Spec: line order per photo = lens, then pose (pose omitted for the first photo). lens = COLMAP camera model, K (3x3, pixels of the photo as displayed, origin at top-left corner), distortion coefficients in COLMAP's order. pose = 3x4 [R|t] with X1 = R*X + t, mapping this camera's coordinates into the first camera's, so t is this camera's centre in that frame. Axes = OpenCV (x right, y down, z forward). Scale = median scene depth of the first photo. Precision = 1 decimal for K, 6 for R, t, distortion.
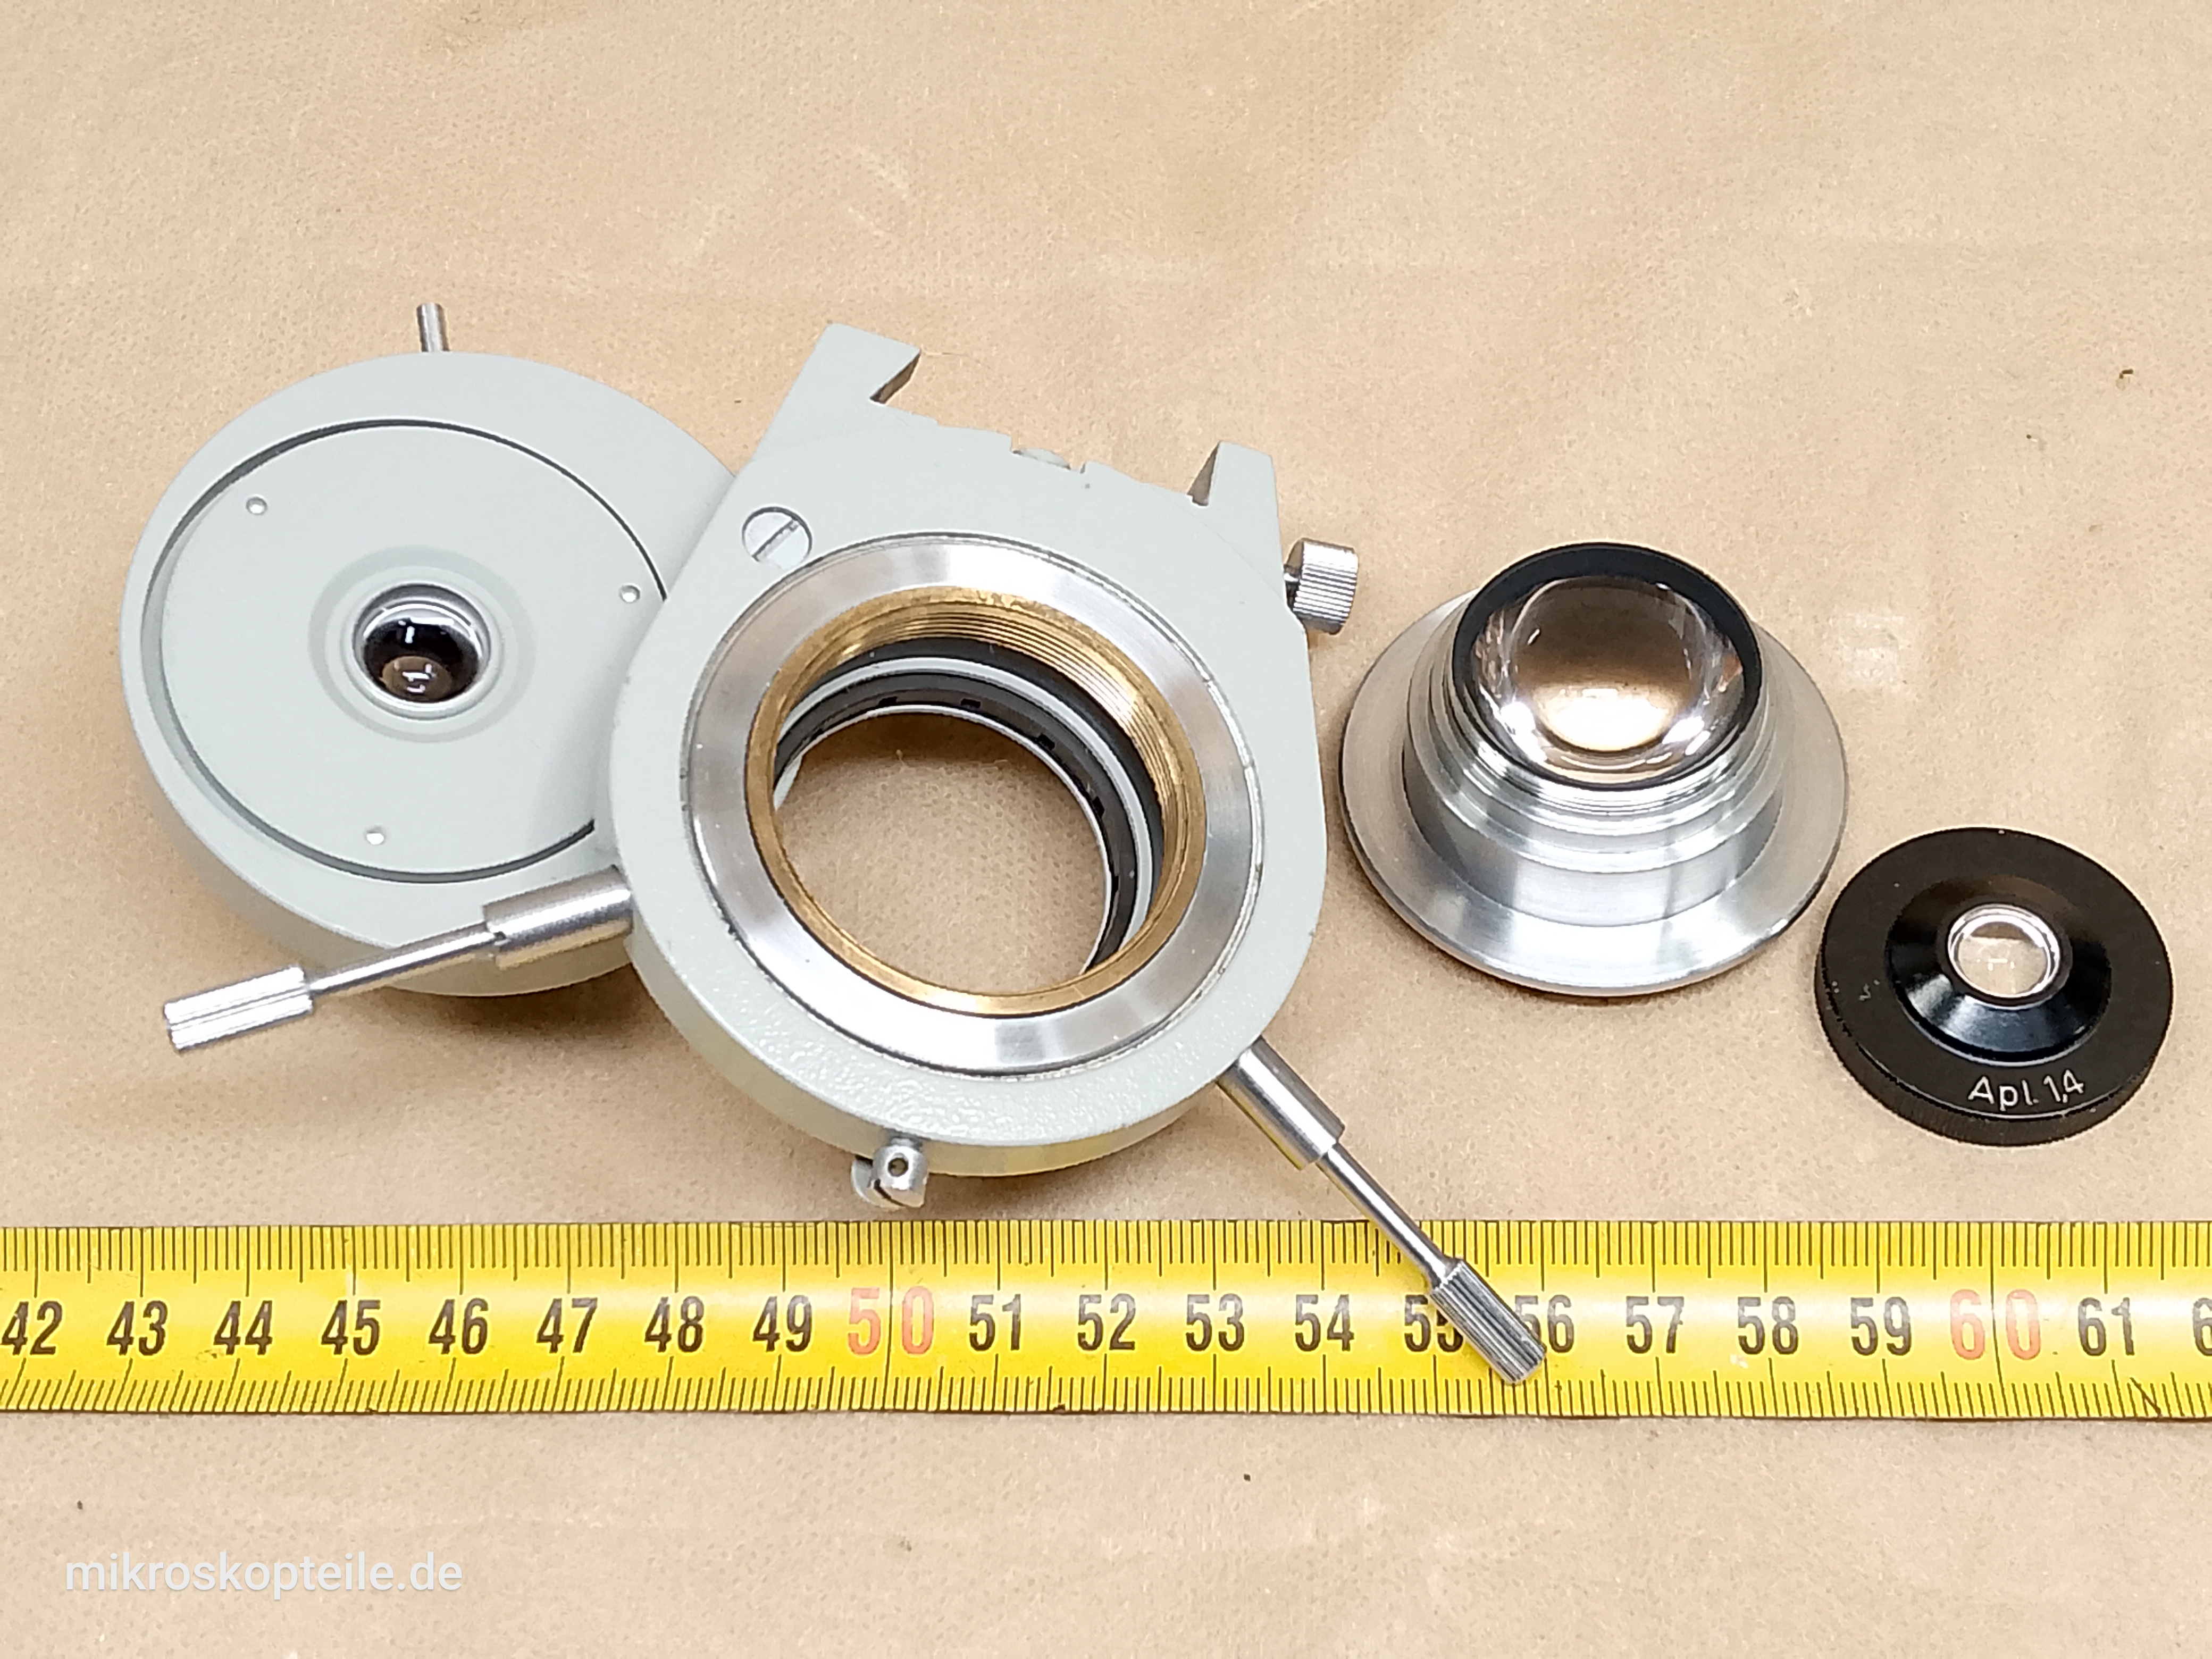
lens RADIAL K [[3667.9, 0, 1106.0], [0, 3667.9, 829.5], [0, 0, 1]] dist [0.371807, -1.764248]
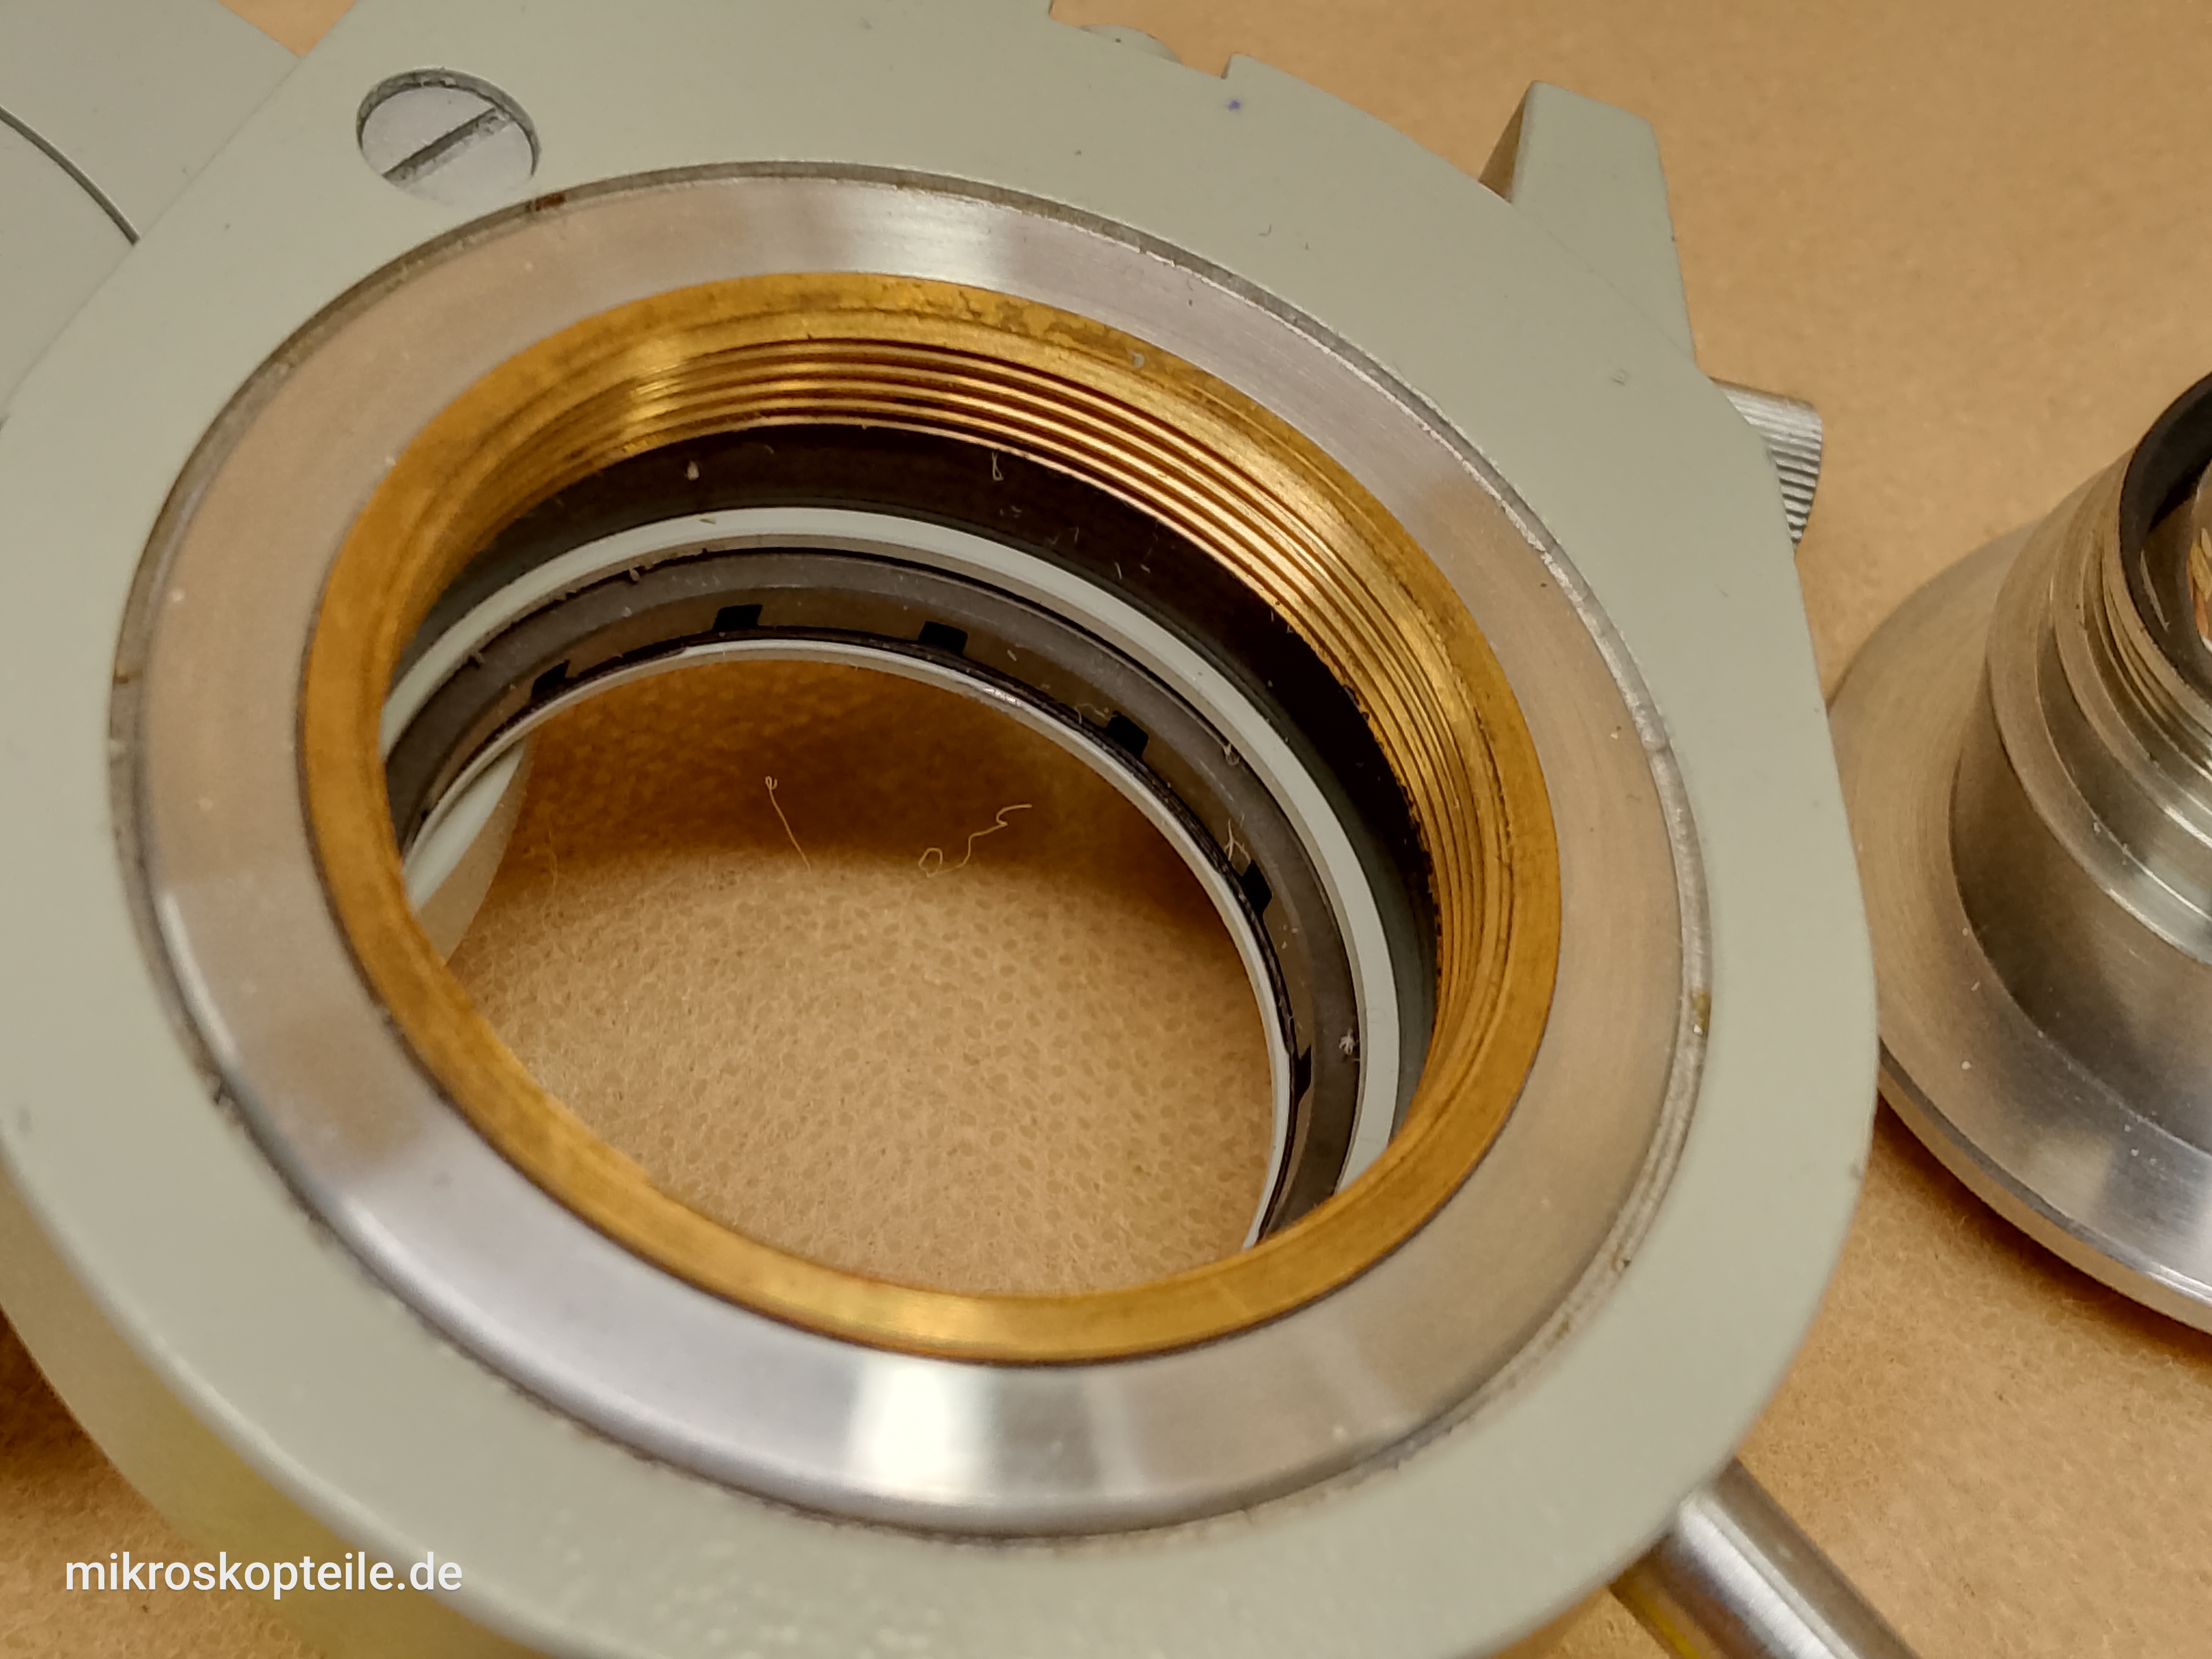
lens RADIAL K [[3667.9, 0, 1106.0], [0, 3667.9, 829.5], [0, 0, 1]] dist [0.371807, -1.764248]
pose [[0.999970, 0.007720, 0.000296, -0.018715], [-0.007560, 0.985700, -0.168341, 0.055259], [-0.001591, 0.168333, 0.985729, 0.601476]]
